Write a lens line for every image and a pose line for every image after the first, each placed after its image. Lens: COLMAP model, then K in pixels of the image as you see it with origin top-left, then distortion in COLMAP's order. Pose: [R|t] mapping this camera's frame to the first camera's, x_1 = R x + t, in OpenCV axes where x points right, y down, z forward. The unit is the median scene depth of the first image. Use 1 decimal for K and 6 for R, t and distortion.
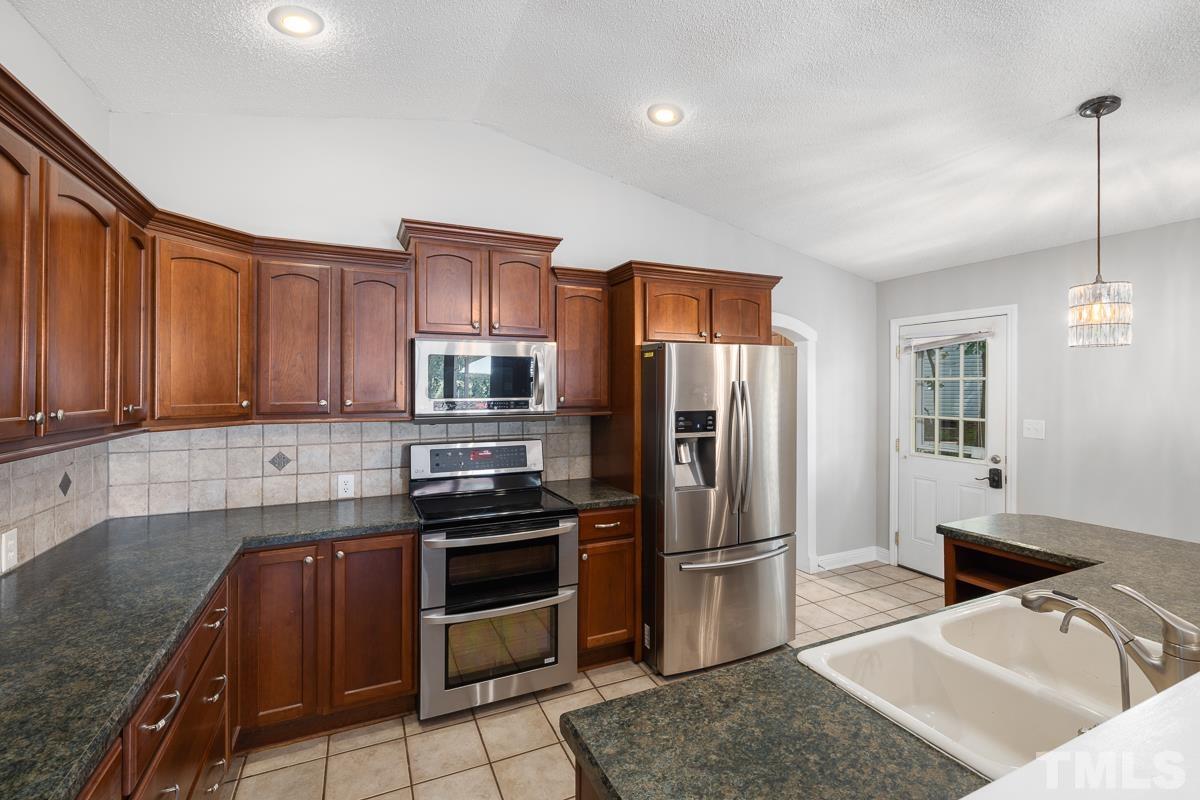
lens RADIAL K [[522.9, 0, 601.1], [0, 522.9, 382.3], [0, 0, 1]] dist [0.001977, 0.000188]
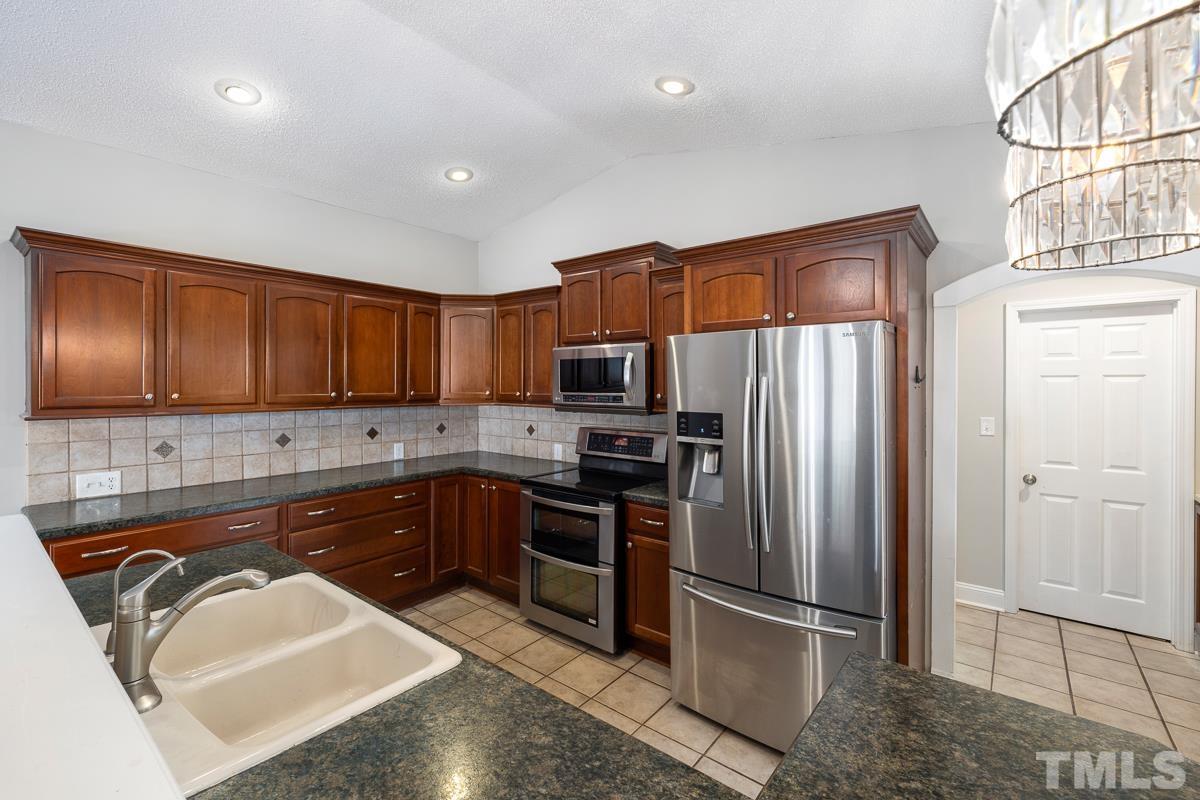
lens RADIAL K [[522.9, 0, 601.1], [0, 522.9, 382.3], [0, 0, 1]] dist [0.001977, 0.000188]
pose [[0.440768, 0.000038, -0.897621, 0.934921], [0.006337, 0.999975, 0.003154, 0.002019], [0.897599, -0.007078, 0.440757, 0.510323]]
